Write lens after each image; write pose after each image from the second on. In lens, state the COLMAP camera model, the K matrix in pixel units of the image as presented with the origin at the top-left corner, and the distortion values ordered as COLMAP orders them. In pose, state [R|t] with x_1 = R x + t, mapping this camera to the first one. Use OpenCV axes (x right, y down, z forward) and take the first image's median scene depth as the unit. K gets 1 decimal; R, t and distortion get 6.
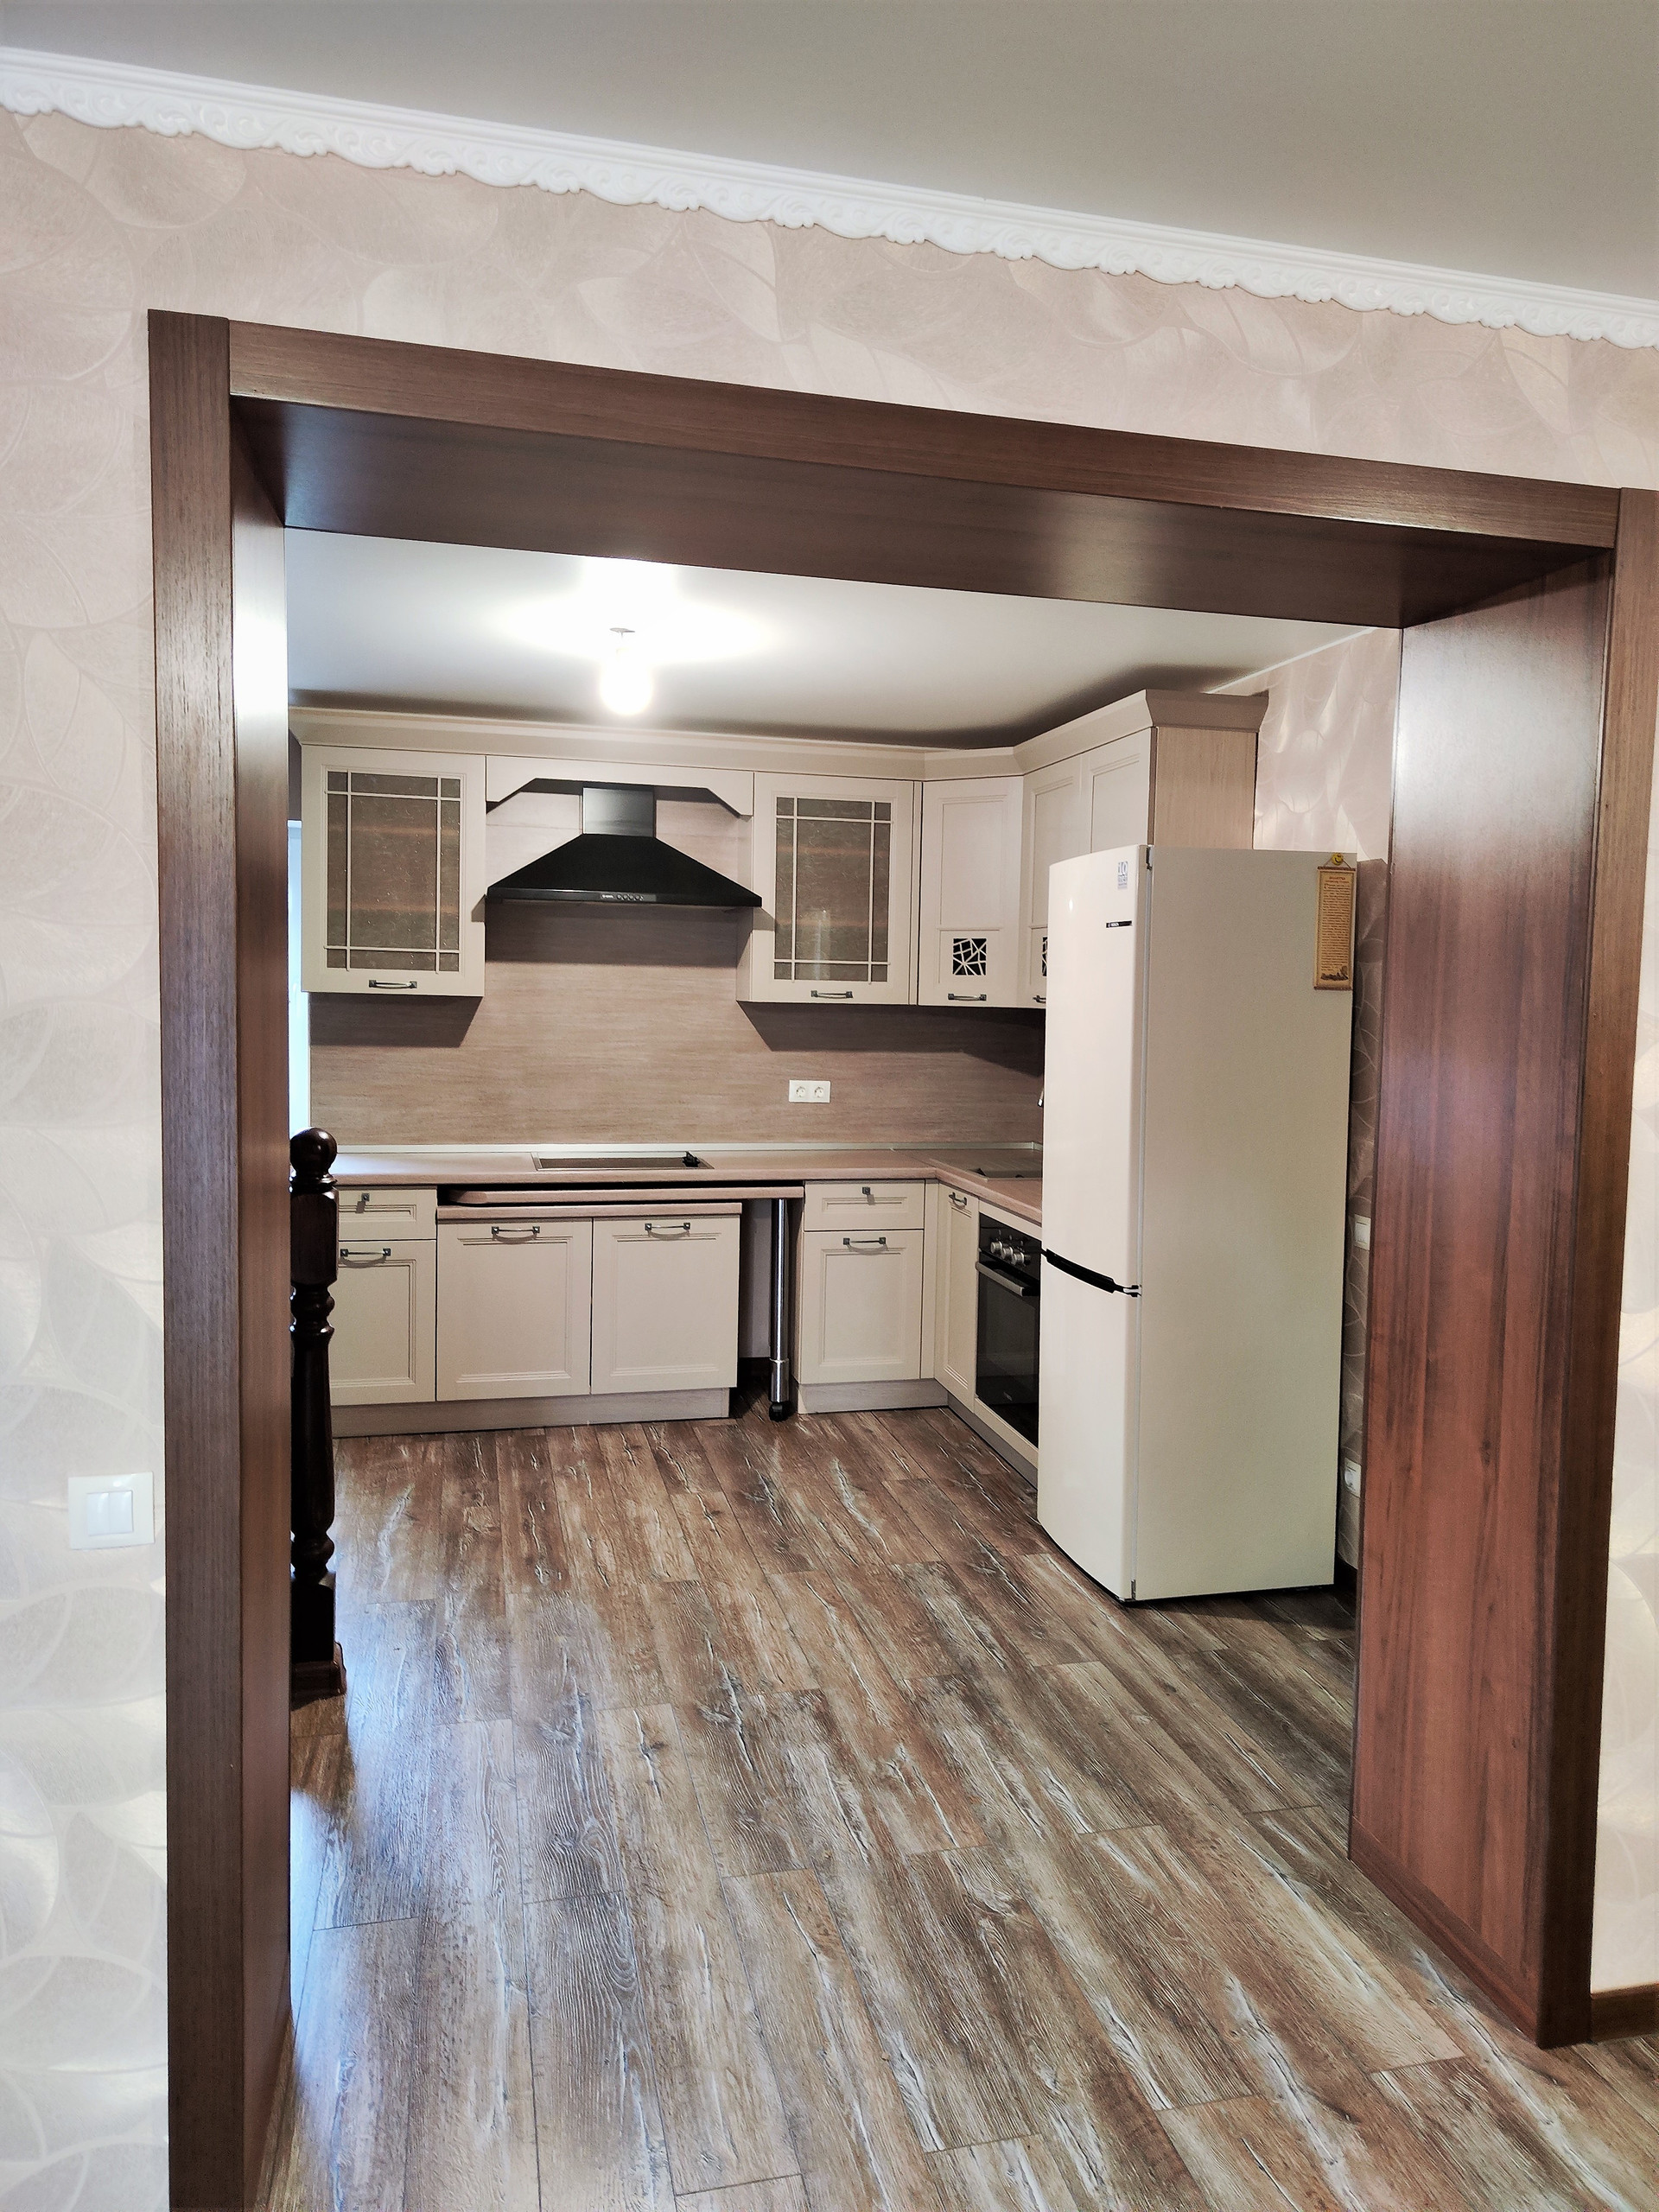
lens RADIAL K [[1521.7, 0, 875.2], [0, 1521.7, 1086.3], [0, 0, 1]] dist [0.038910, -0.034590]
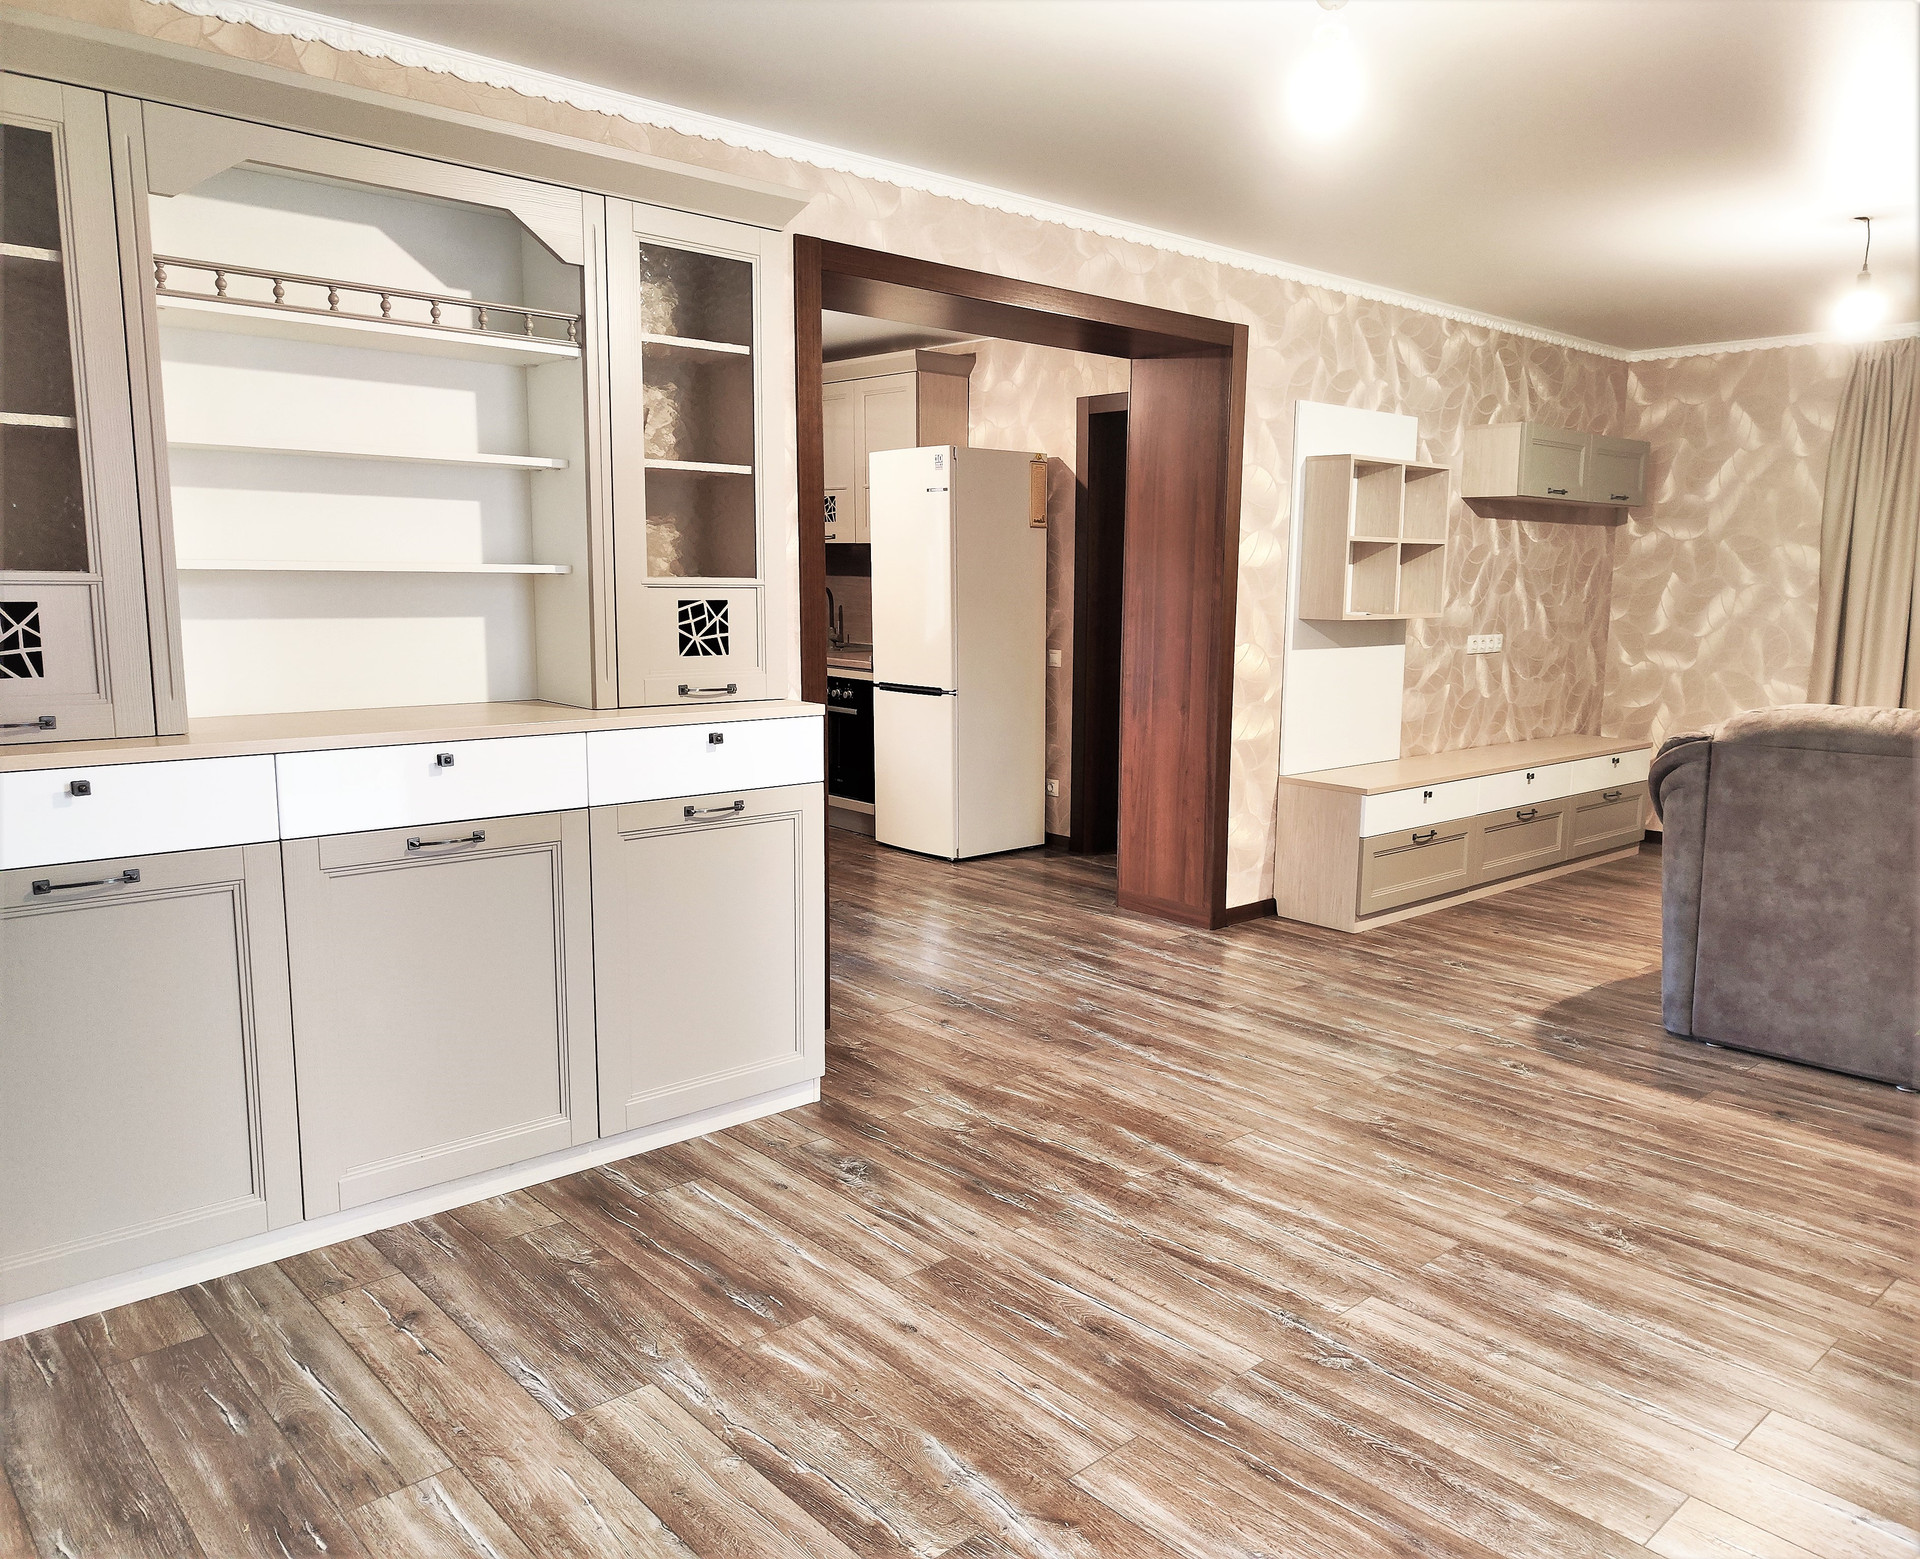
lens RADIAL K [[1418.8, 0, 1062.3], [0, 1418.8, 786.2], [0, 0, 1]] dist [0.008070, 0.005623]
pose [[0.867324, -0.081580, 0.491013, -0.493790], [0.031896, 0.993559, 0.108736, 0.057761], [-0.496721, -0.078648, 0.864339, -0.486498]]
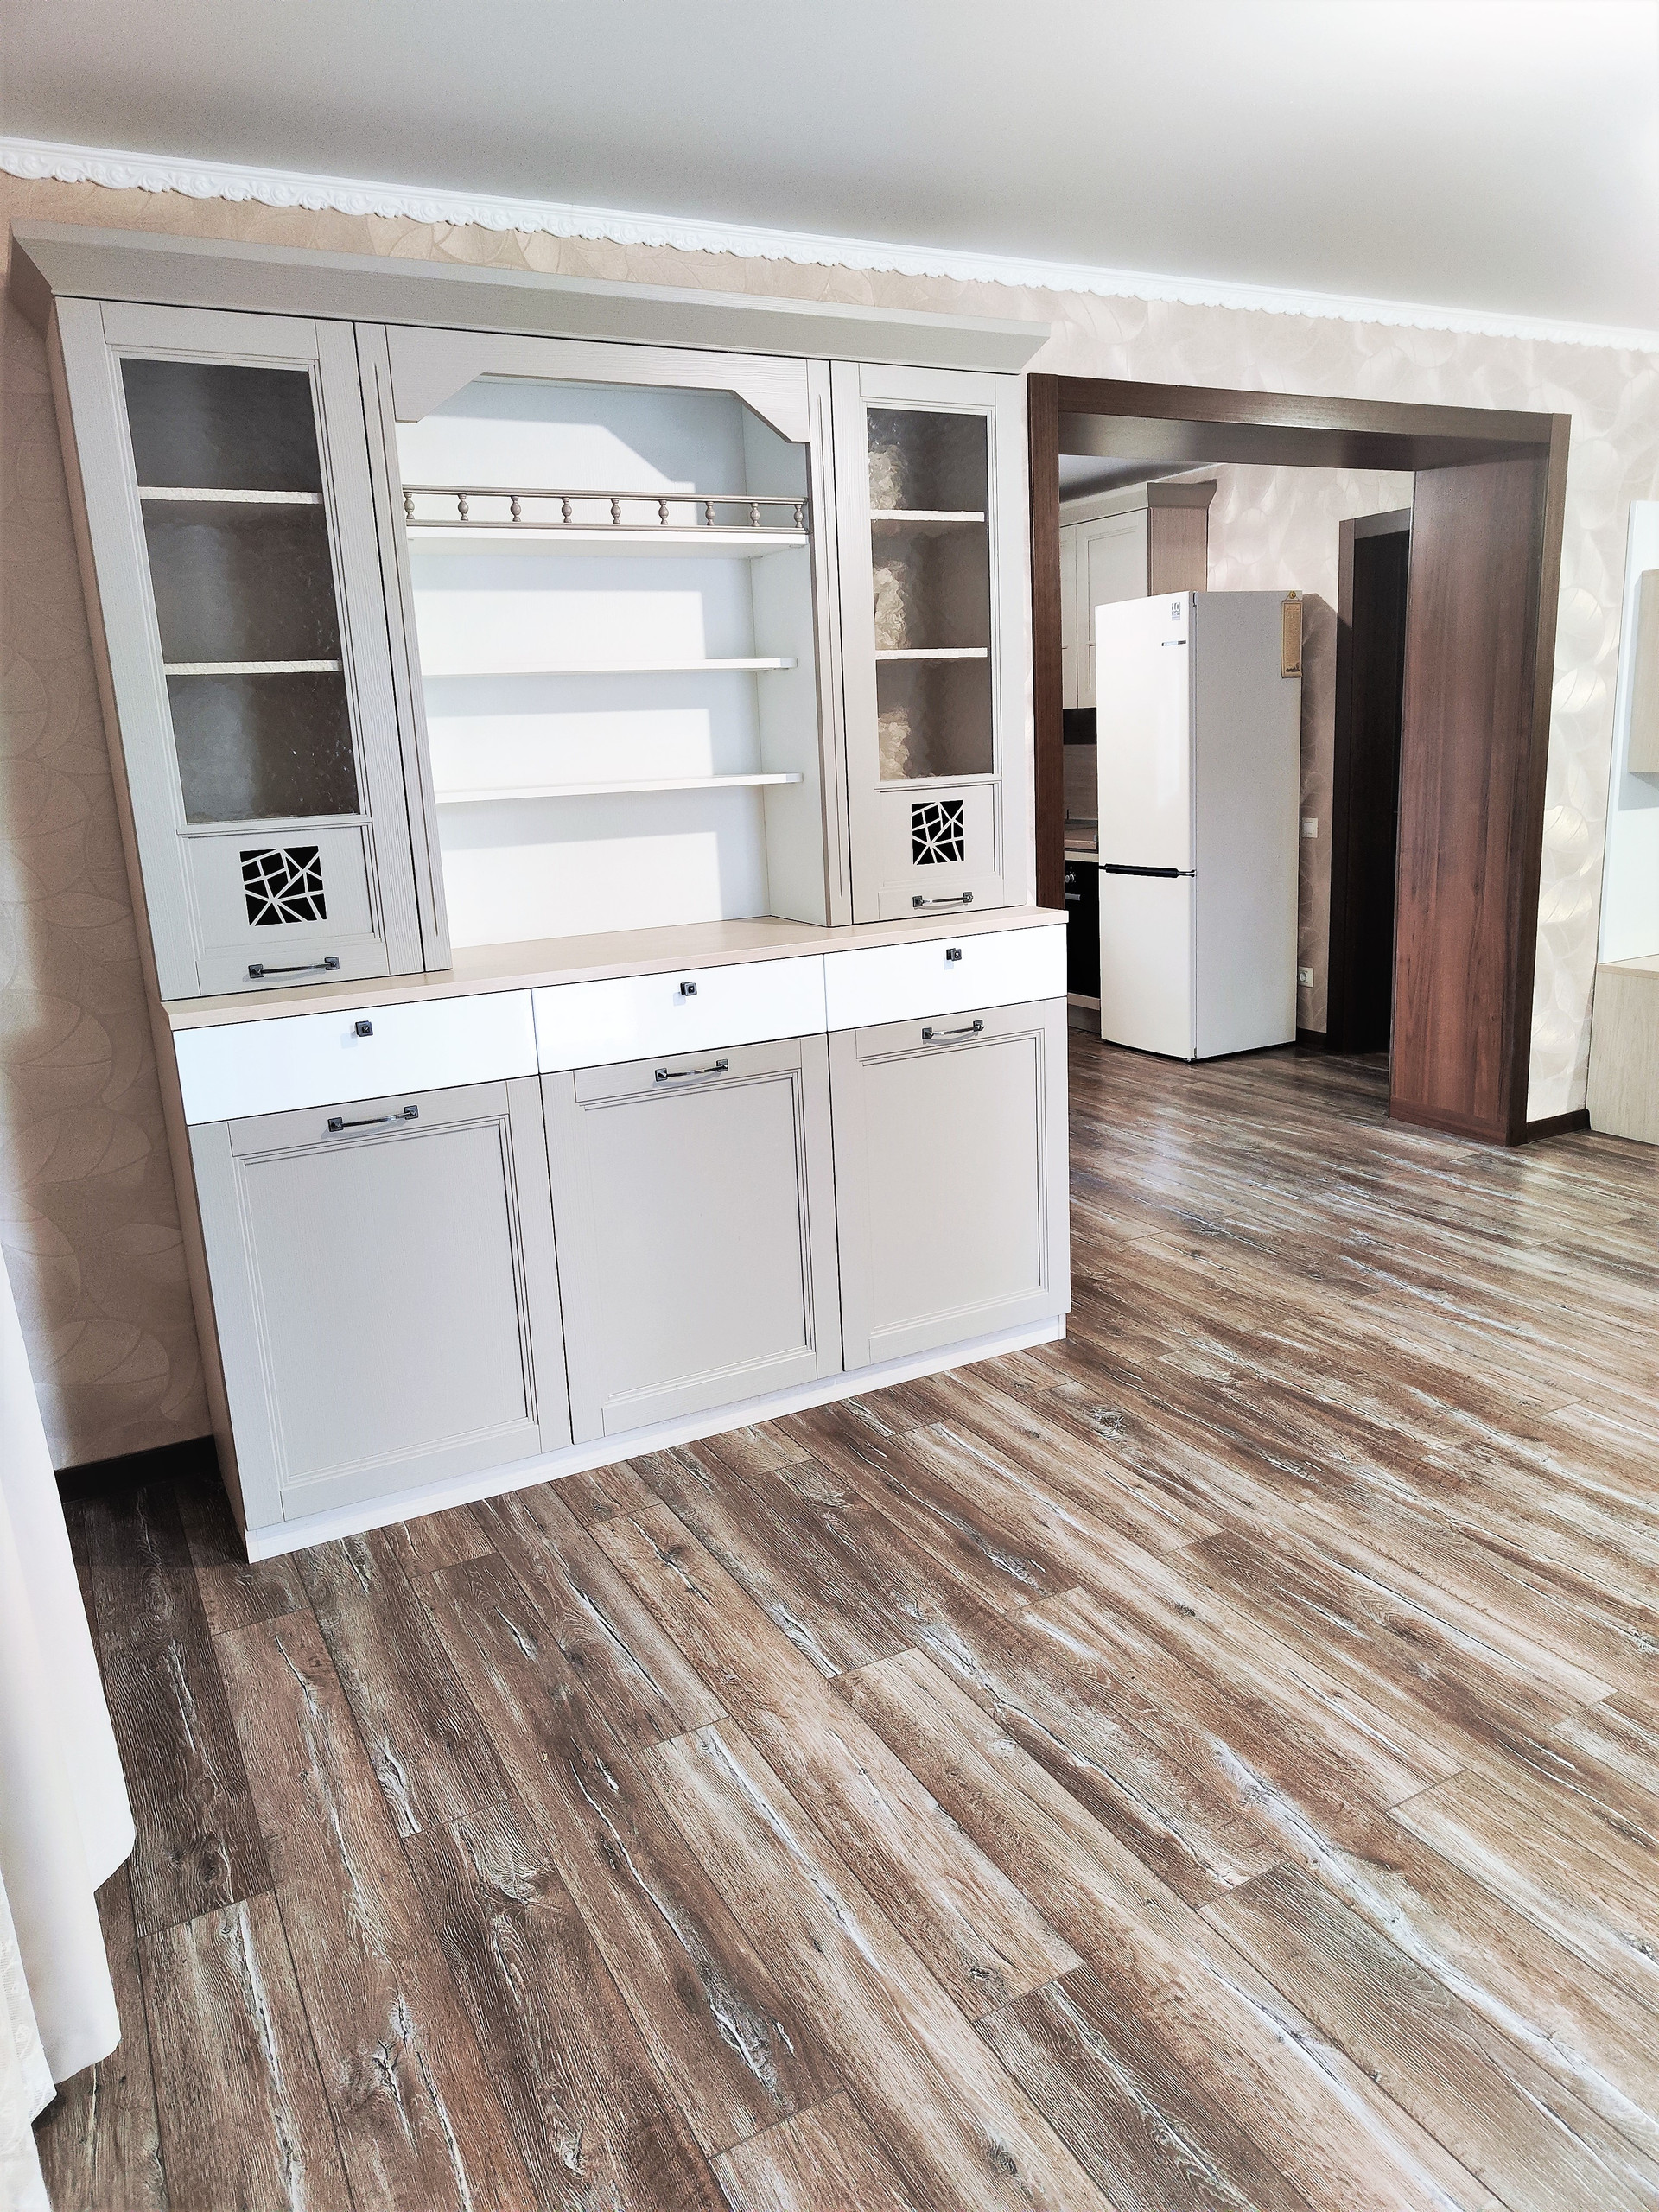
lens RADIAL K [[1521.7, 0, 875.2], [0, 1521.7, 1086.3], [0, 0, 1]] dist [0.038910, -0.034590]
pose [[0.963846, -0.120993, 0.237404, -0.503780], [0.080245, 0.981402, 0.174385, 0.038905], [-0.254088, -0.149030, 0.955630, -0.455472]]
